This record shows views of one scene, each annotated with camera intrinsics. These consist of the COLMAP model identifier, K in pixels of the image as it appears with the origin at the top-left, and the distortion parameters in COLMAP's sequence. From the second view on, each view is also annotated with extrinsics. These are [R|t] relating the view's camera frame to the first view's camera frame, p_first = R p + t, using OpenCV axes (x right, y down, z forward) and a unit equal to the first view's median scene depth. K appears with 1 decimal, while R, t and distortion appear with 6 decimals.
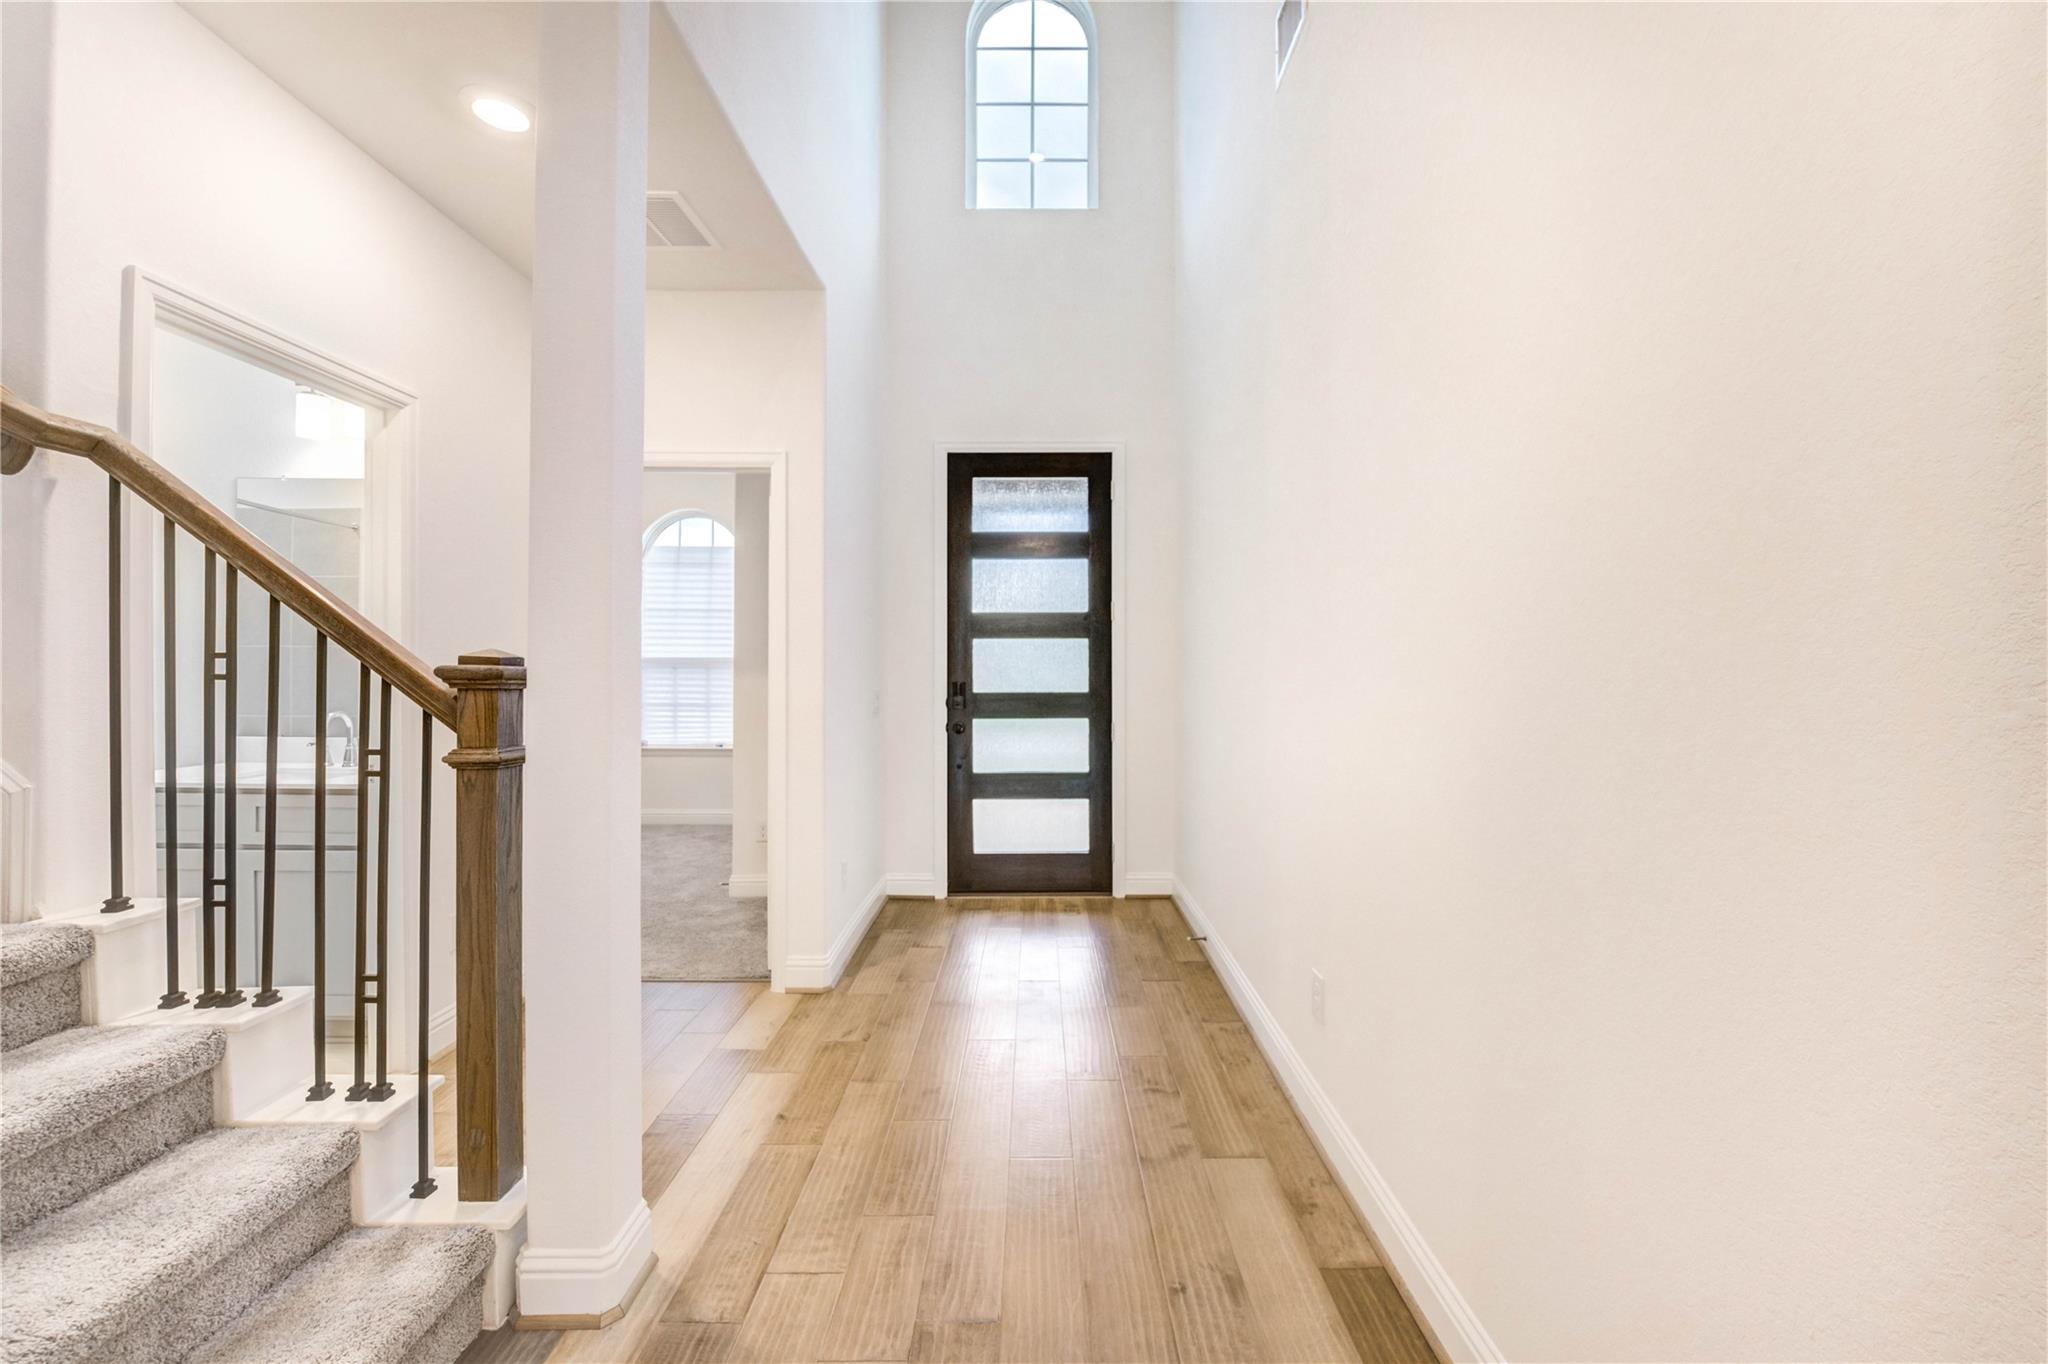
lens RADIAL K [[836.4, 0, 1066.9], [0, 836.4, 666.9], [0, 0, 1]] dist [-0.007994, -0.002006]
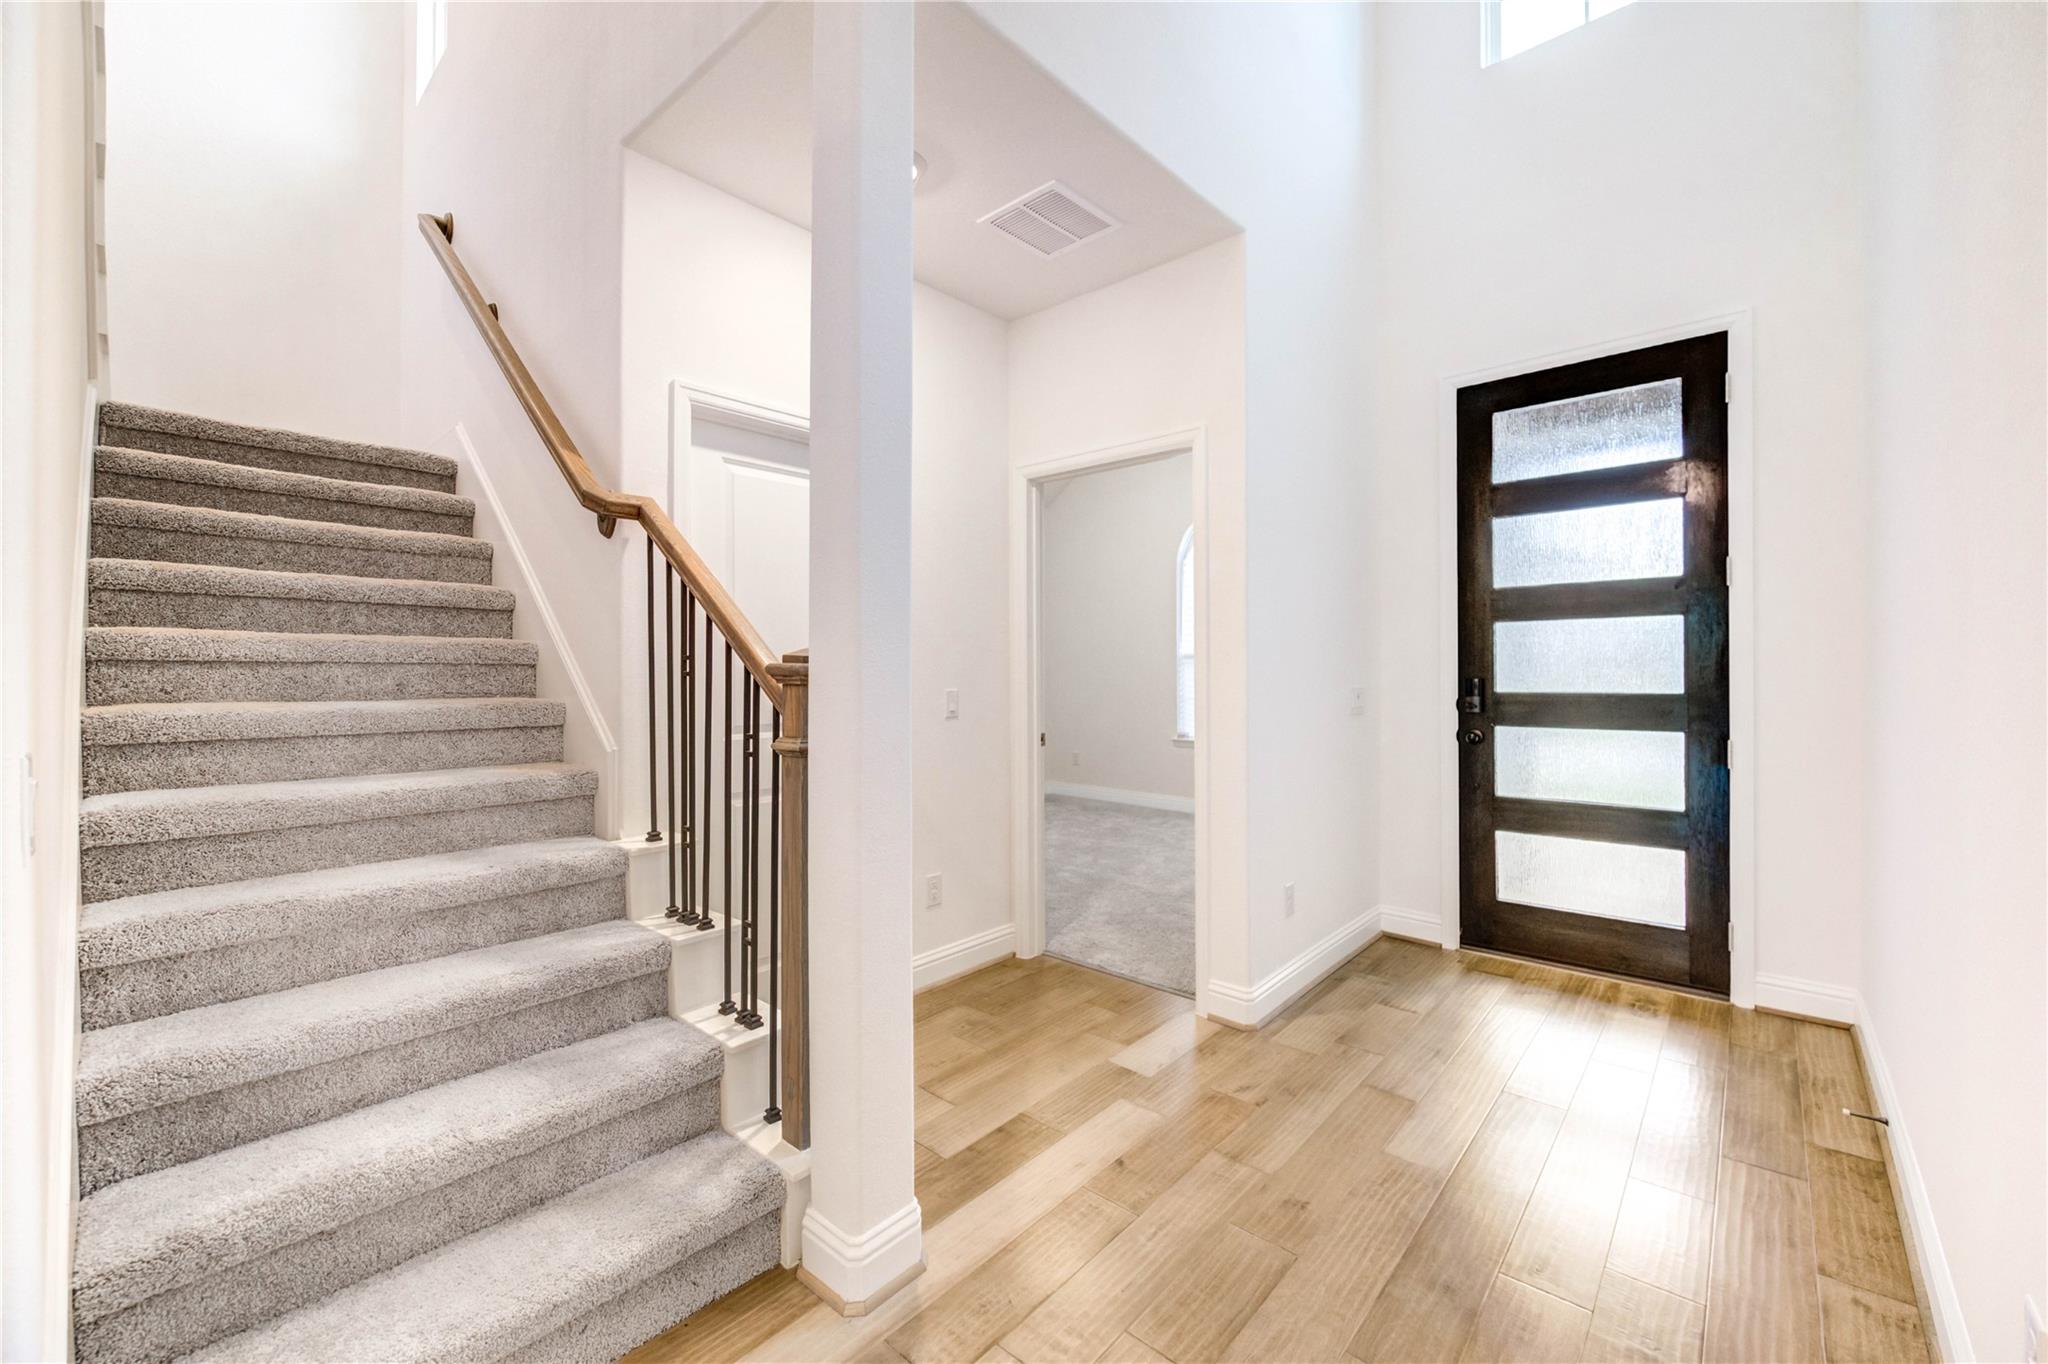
lens RADIAL K [[836.4, 0, 1021.5], [0, 836.4, 669.3], [0, 0, 1]] dist [-0.007994, -0.002006]
pose [[0.726262, -0.005332, -0.687397, 0.186746], [0.011456, 0.999925, 0.004347, 0.002976], [0.687322, -0.011032, 0.726269, 0.261956]]
